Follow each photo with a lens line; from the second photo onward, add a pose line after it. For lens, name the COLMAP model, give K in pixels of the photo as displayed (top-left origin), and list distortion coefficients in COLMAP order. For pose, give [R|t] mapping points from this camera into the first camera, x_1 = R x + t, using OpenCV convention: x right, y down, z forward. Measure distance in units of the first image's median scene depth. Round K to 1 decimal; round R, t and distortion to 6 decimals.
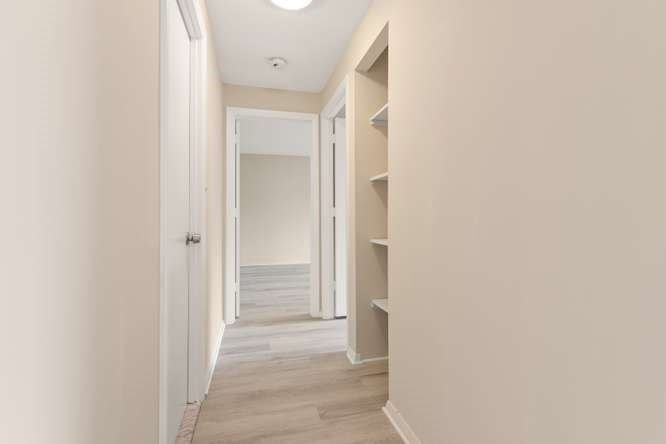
lens RADIAL K [[308.1, 0, 335.7], [0, 308.1, 222.1], [0, 0, 1]] dist [0.017205, 0.000659]
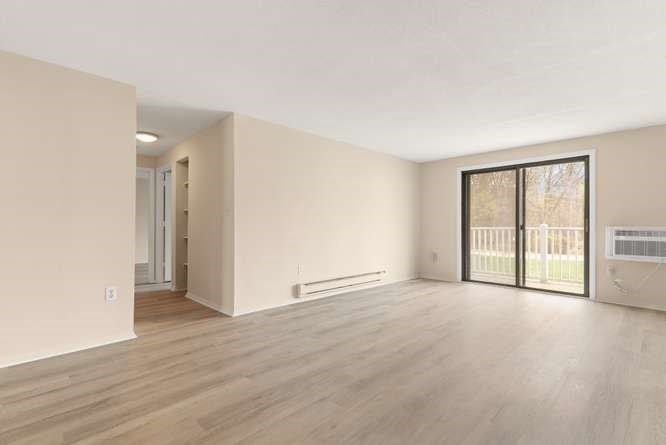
lens RADIAL K [[308.1, 0, 335.7], [0, 308.1, 222.6], [0, 0, 1]] dist [0.017205, 0.000659]
pose [[0.874697, 0.007753, 0.484608, -0.006463], [0.008339, 0.999483, -0.031041, 0.025013], [-0.484599, 0.031193, 0.874180, -1.109162]]
